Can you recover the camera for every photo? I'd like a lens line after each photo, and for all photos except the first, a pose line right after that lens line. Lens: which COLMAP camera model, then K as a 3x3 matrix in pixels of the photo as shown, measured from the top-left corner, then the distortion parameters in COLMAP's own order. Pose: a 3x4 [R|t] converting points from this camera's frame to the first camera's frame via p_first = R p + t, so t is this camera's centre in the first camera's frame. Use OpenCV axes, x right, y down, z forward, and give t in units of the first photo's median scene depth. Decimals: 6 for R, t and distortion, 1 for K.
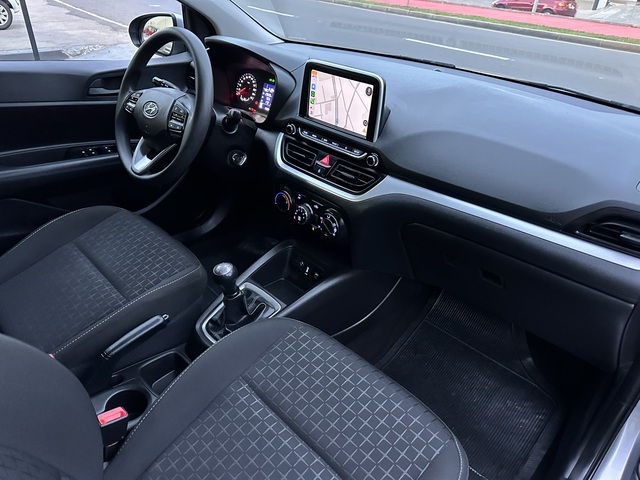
lens RADIAL K [[450.7, 0, 319.6], [0, 450.7, 248.4], [0, 0, 1]] dist [0.031018, -0.052311]
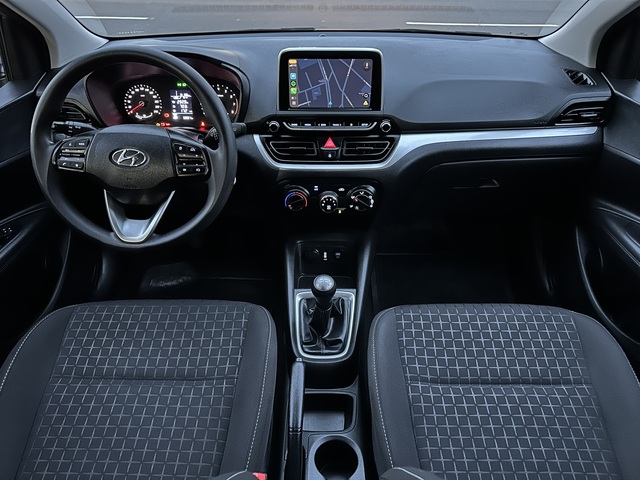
lens RADIAL K [[450.7, 0, 320.3], [0, 450.7, 240.9], [0, 0, 1]] dist [0.031018, -0.052311]
pose [[0.713045, -0.449610, 0.537976, -0.637075], [0.407131, 0.890212, 0.204370, -0.214311], [-0.570799, 0.073302, 0.817811, 0.198188]]
